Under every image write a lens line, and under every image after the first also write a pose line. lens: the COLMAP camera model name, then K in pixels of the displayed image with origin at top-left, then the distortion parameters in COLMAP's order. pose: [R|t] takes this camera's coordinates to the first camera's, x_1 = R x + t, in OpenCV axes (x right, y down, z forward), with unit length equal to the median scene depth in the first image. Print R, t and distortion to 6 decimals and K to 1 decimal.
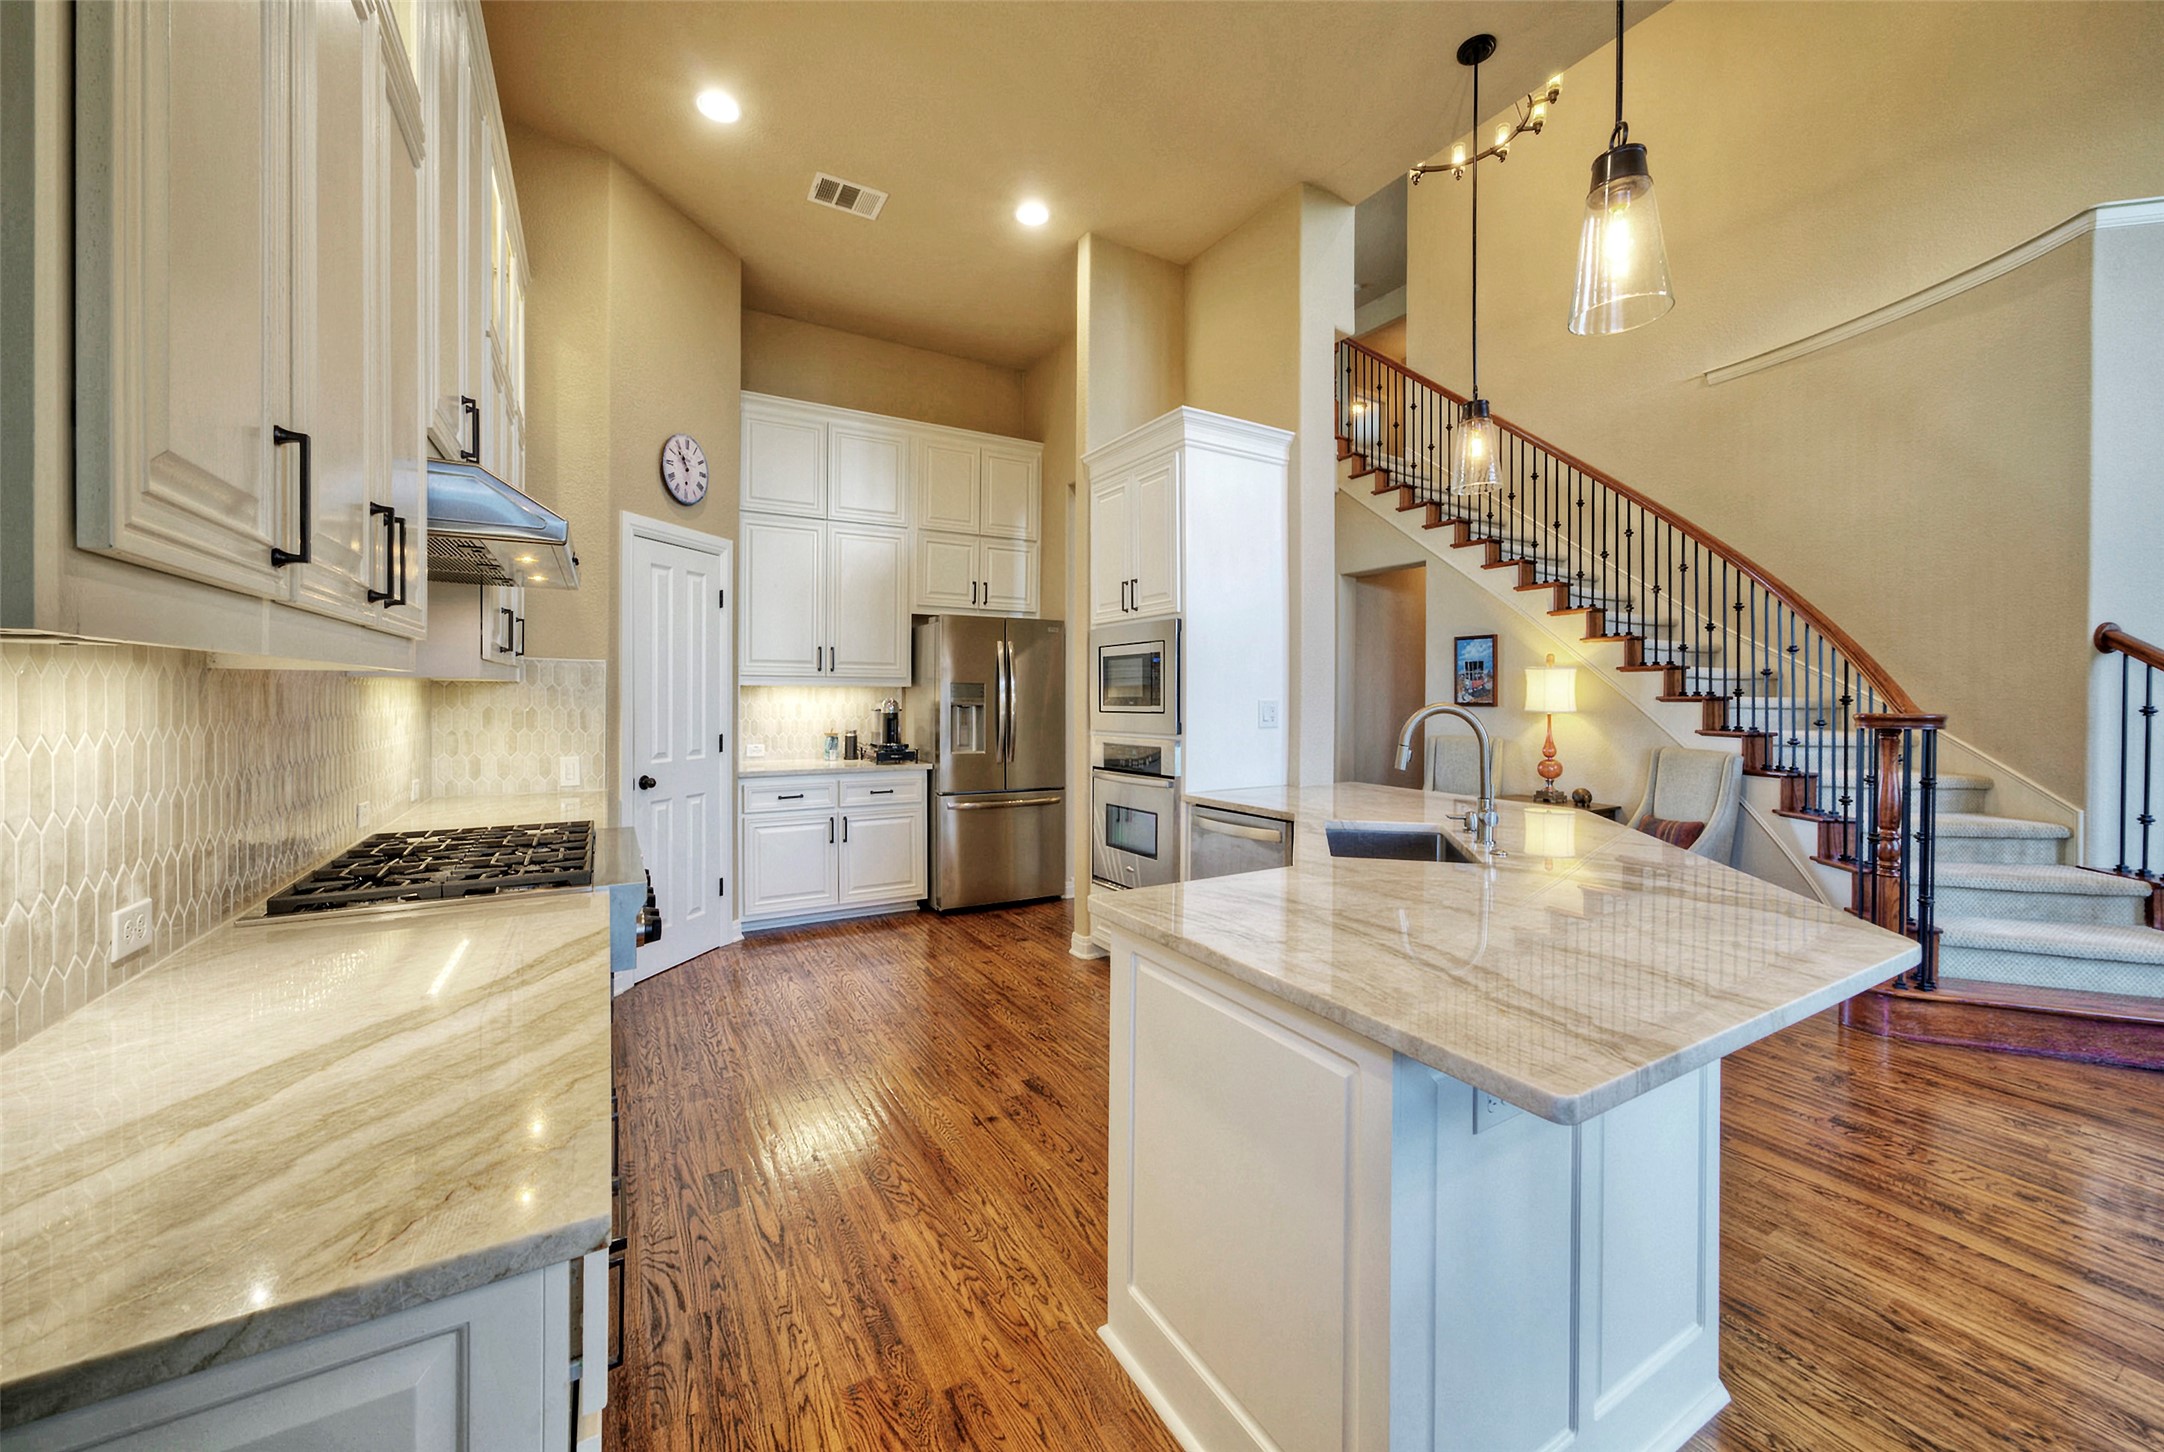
lens RADIAL K [[809.2, 0, 1077.7], [0, 809.2, 700.2], [0, 0, 1]] dist [0.003329, 0.000505]
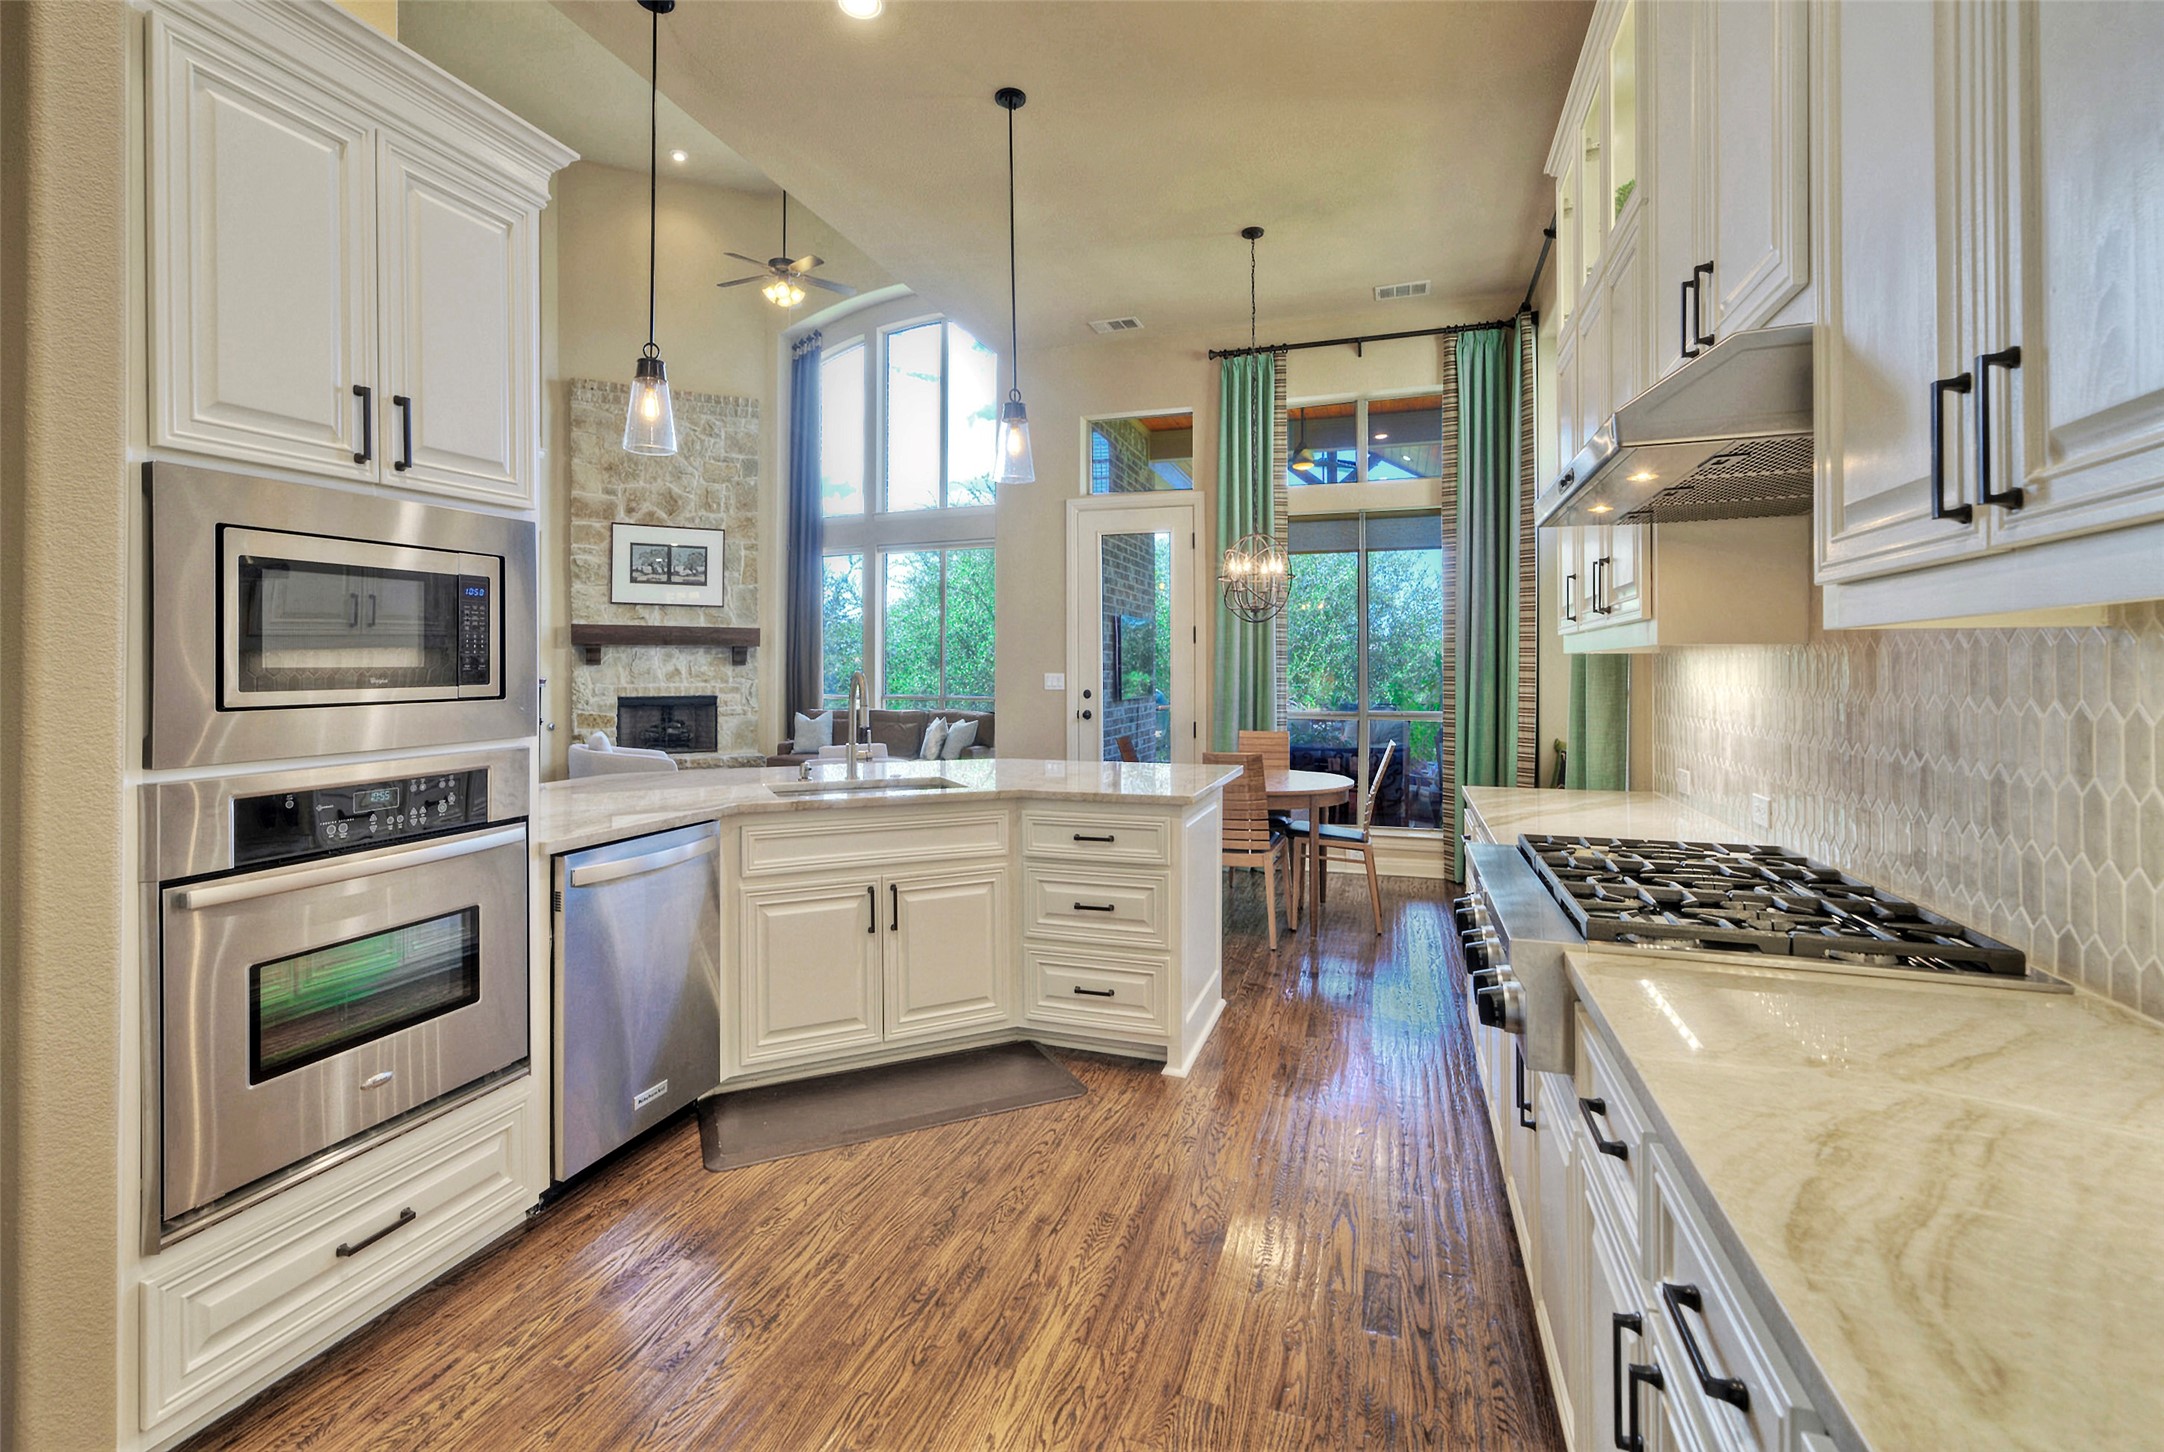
lens RADIAL K [[970.9, 0, 1063.5], [0, 970.9, 665.8], [0, 0, 1]] dist [0.000972, -0.000003]
pose [[-0.639711, -0.004738, 0.768601, -0.603177], [0.001213, 0.999974, 0.007174, -0.009671], [-0.768615, 0.005521, -0.639688, 1.153502]]
